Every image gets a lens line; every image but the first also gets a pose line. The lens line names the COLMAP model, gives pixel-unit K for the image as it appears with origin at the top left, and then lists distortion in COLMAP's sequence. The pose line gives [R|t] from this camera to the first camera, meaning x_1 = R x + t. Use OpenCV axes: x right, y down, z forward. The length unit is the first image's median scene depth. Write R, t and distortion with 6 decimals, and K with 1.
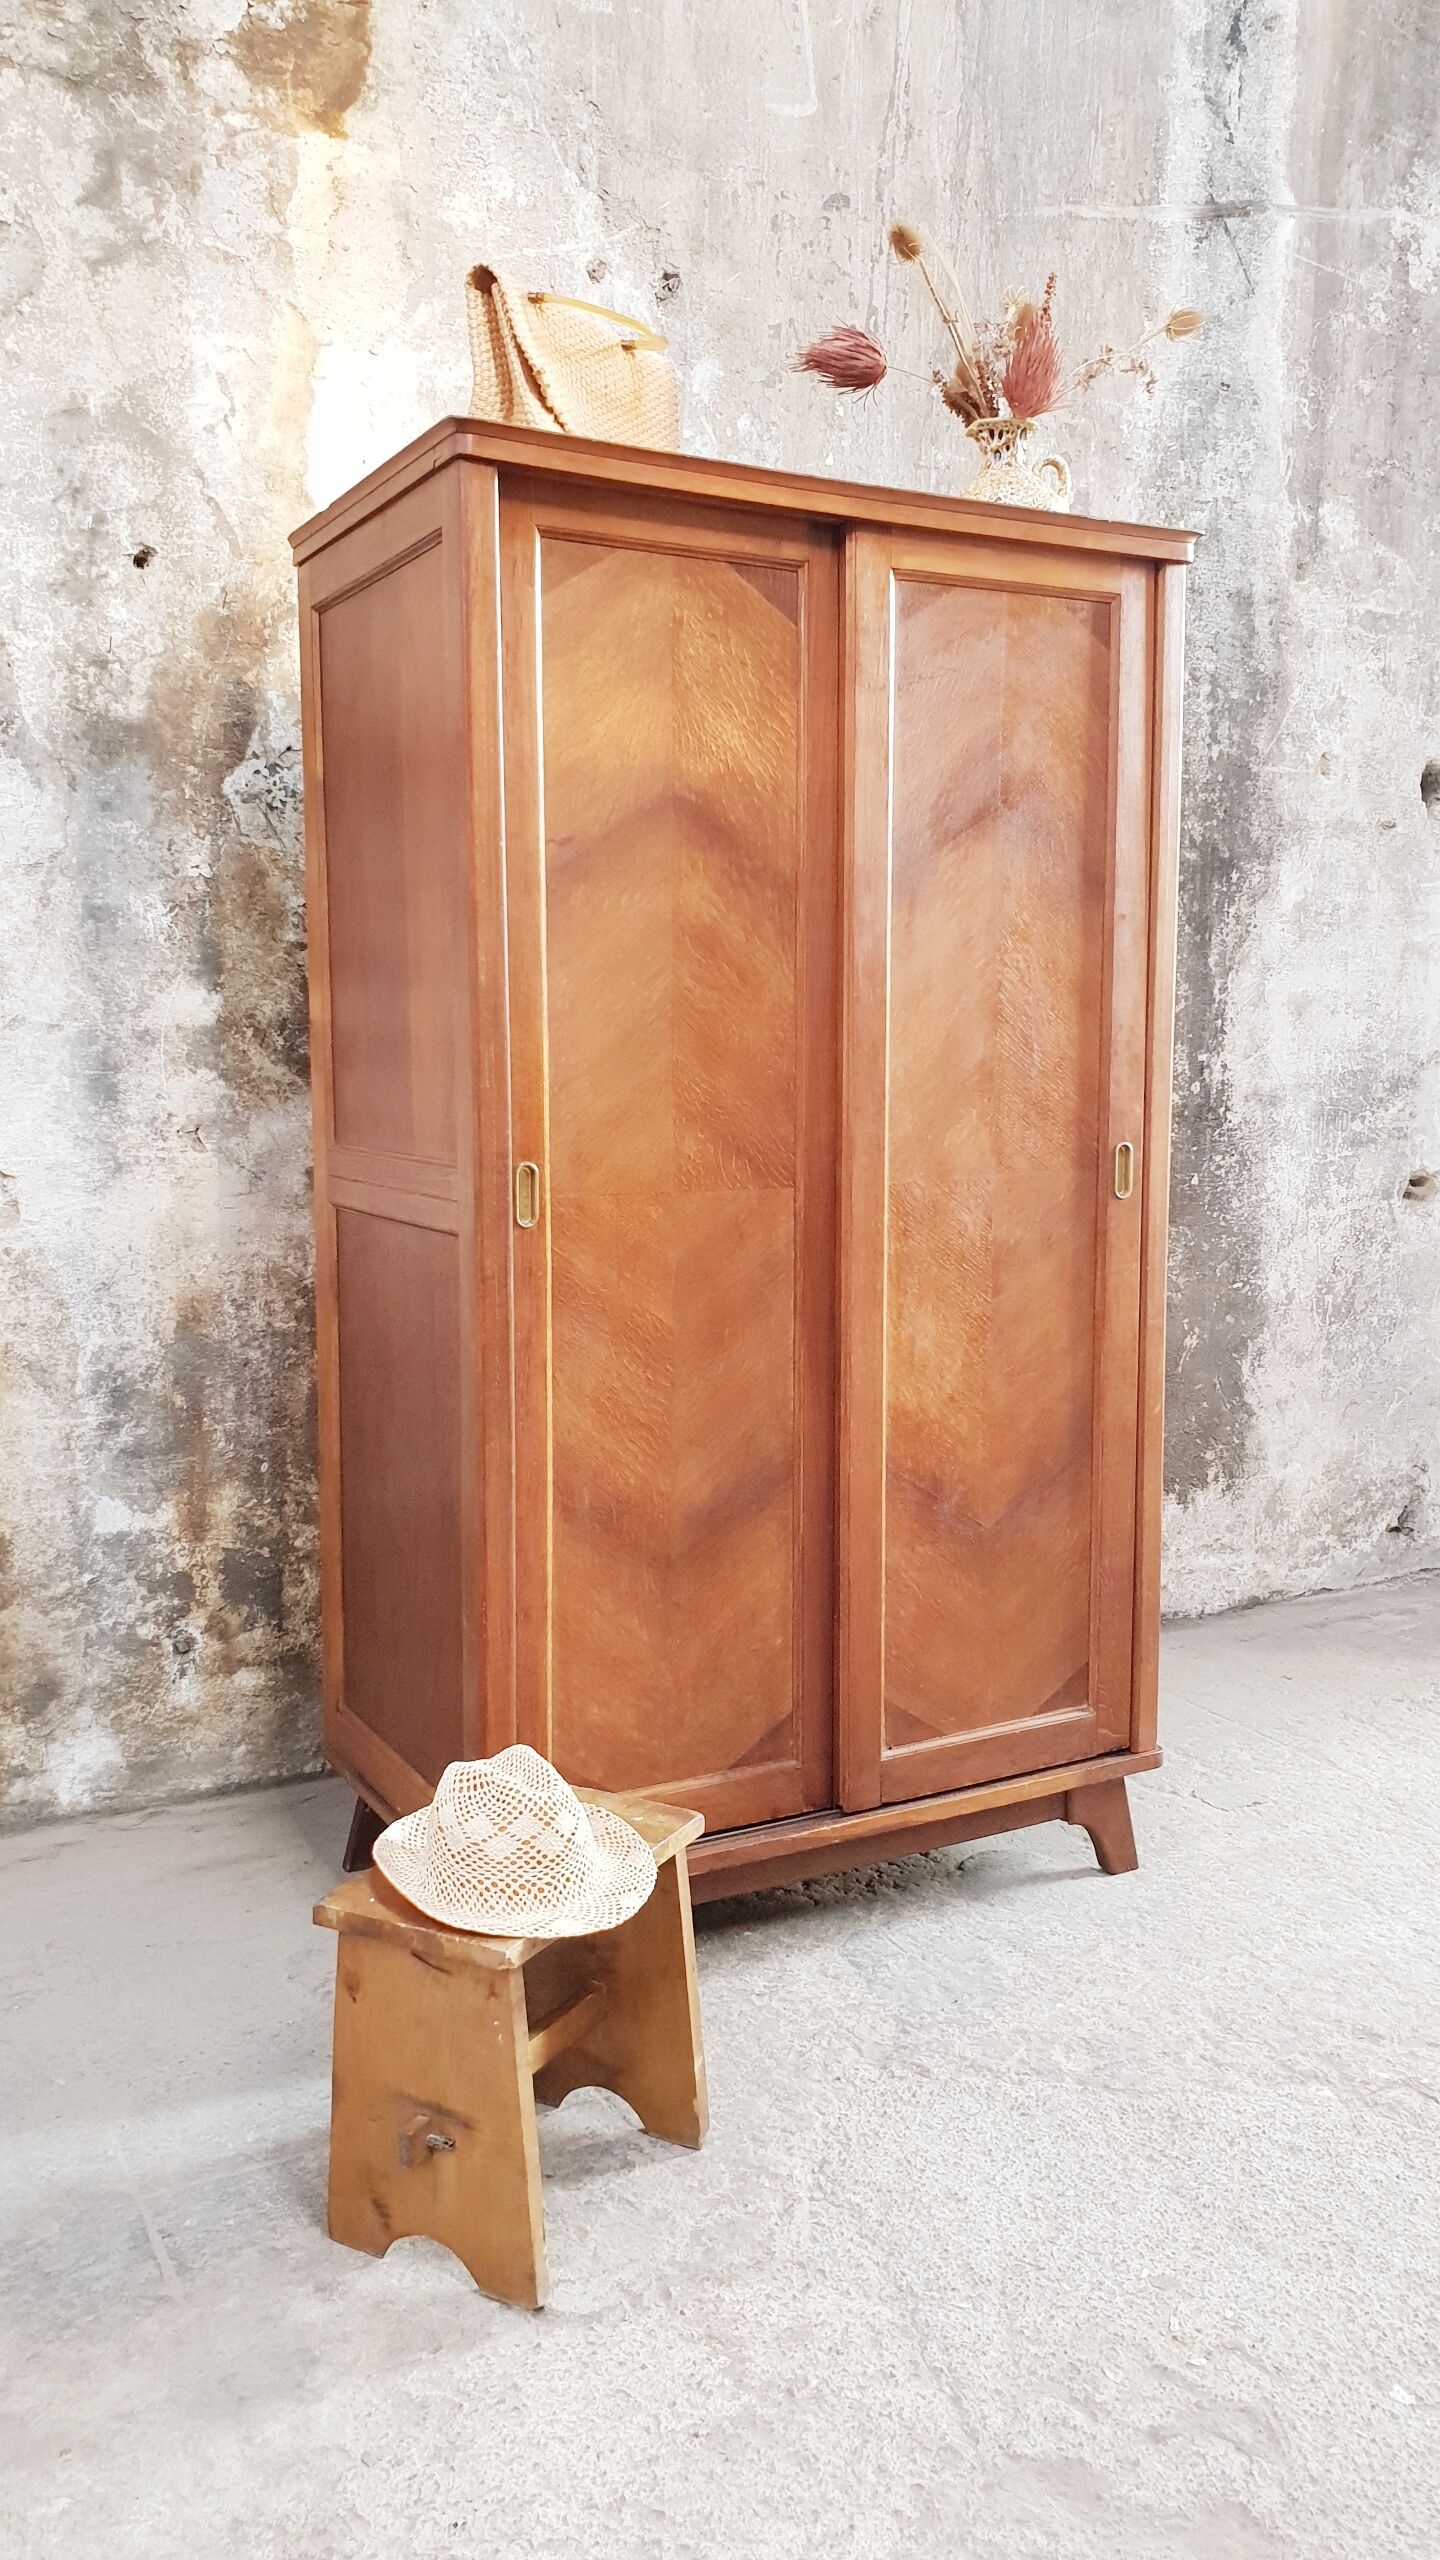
lens RADIAL K [[2027.6, 0, 758.0], [0, 2027.6, 1246.3], [0, 0, 1]] dist [-0.010355, 0.037332]
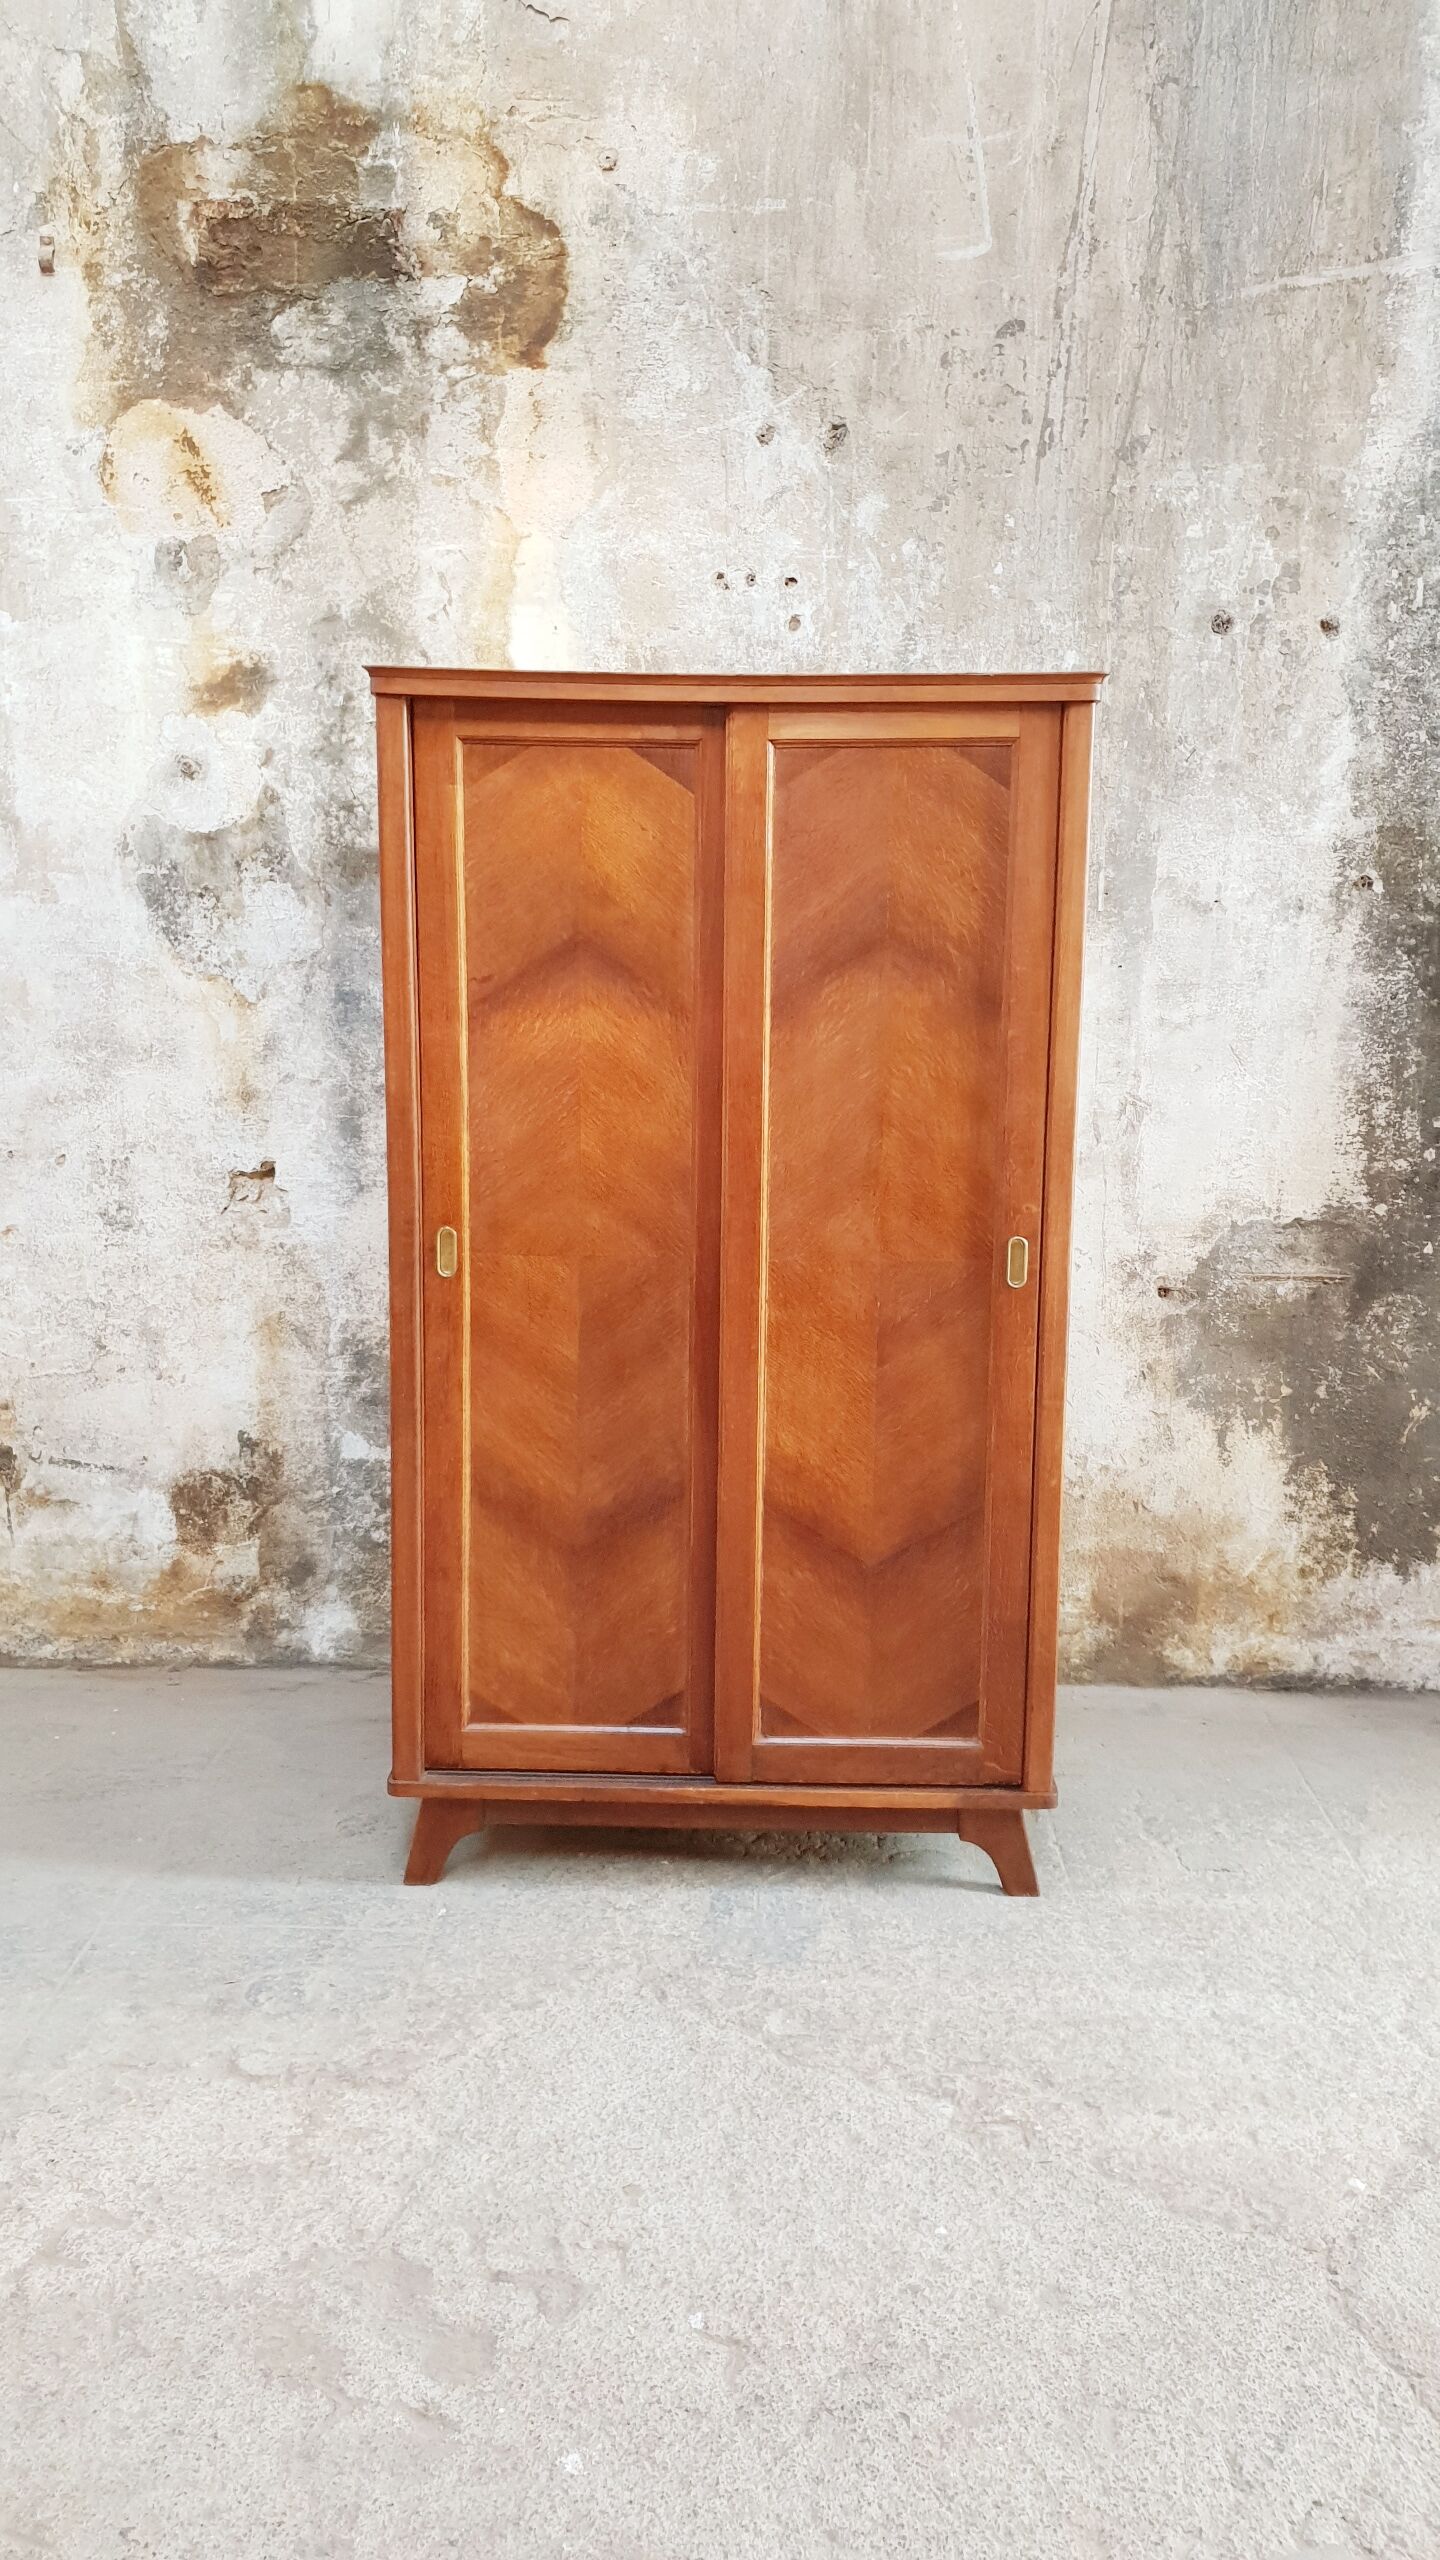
lens RADIAL K [[2027.6, 0, 734.1], [0, 2027.6, 1245.7], [0, 0, 1]] dist [-0.010355, 0.037332]
pose [[0.861914, 0.086739, -0.499580, 0.564963], [-0.063628, 0.995974, 0.063149, -0.101079], [0.503046, -0.022642, 0.863963, -0.018465]]
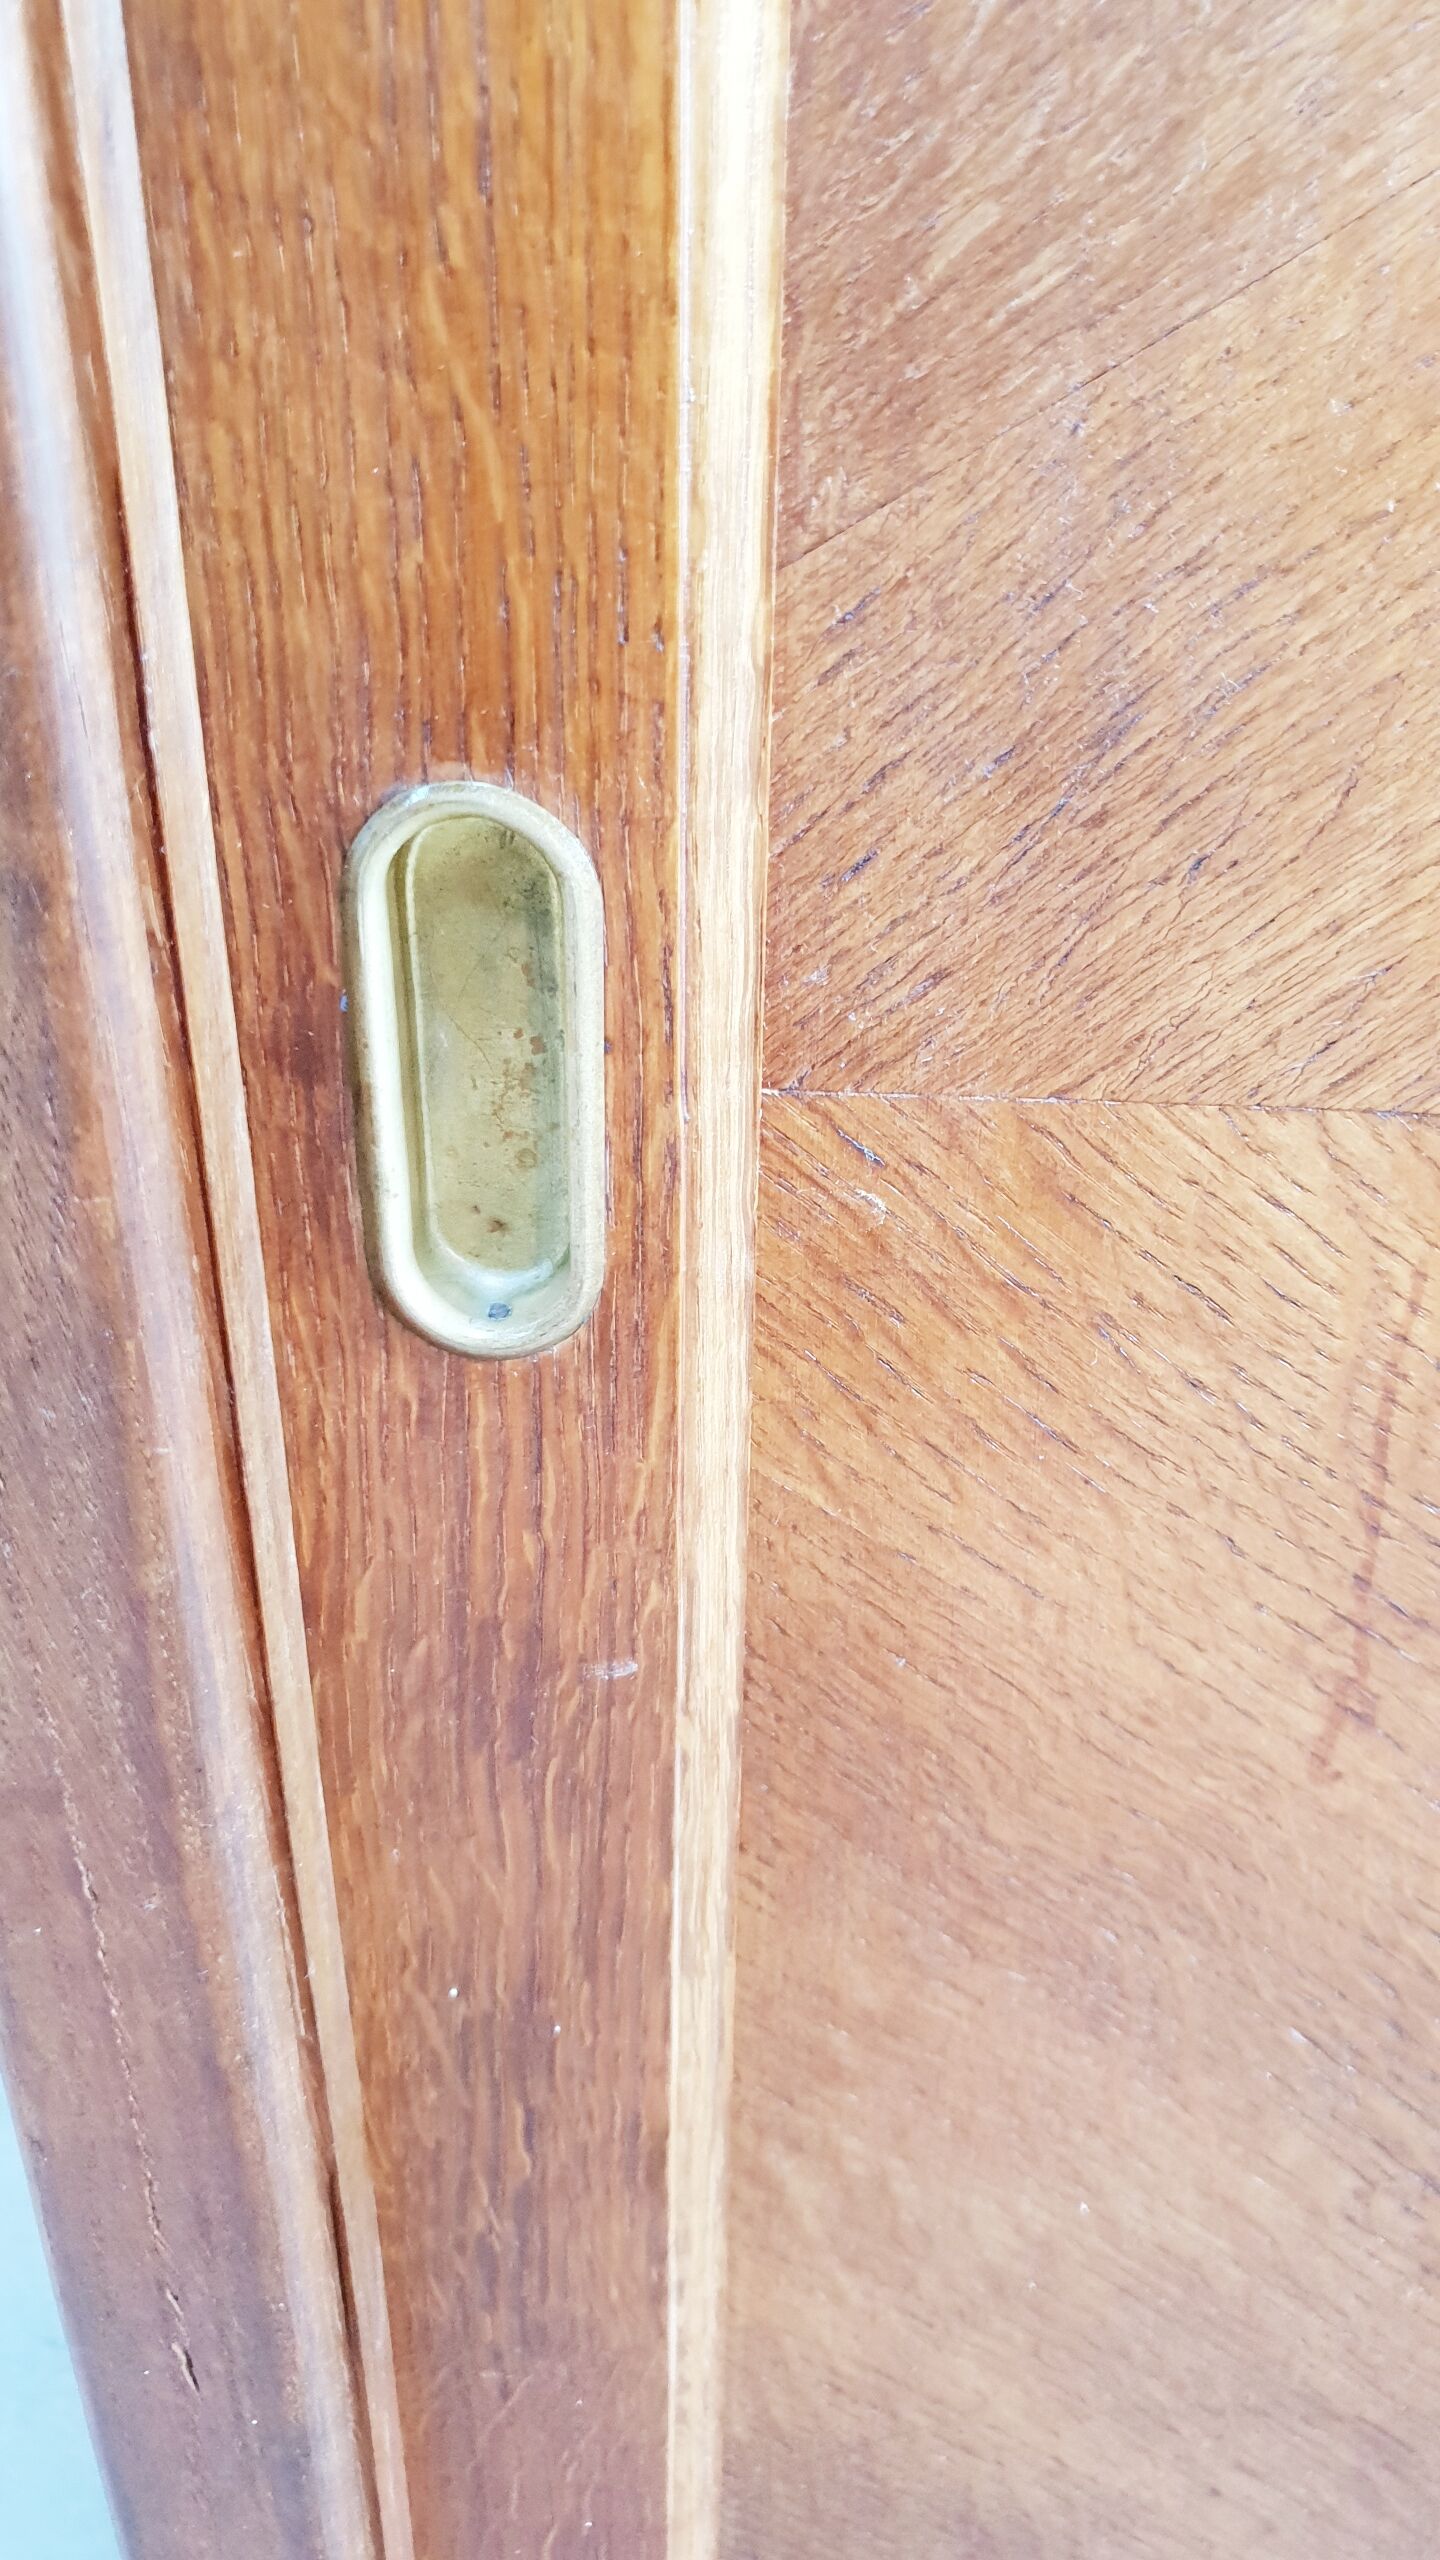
lens RADIAL K [[2027.6, 0, 714.0], [0, 2027.6, 1267.7], [0, 0, 1]] dist [-0.010355, 0.037332]
pose [[0.834998, 0.290773, -0.467151, -0.042765], [-0.066910, 0.896329, 0.438313, -0.052069], [0.546170, -0.334733, 0.767888, 0.754041]]
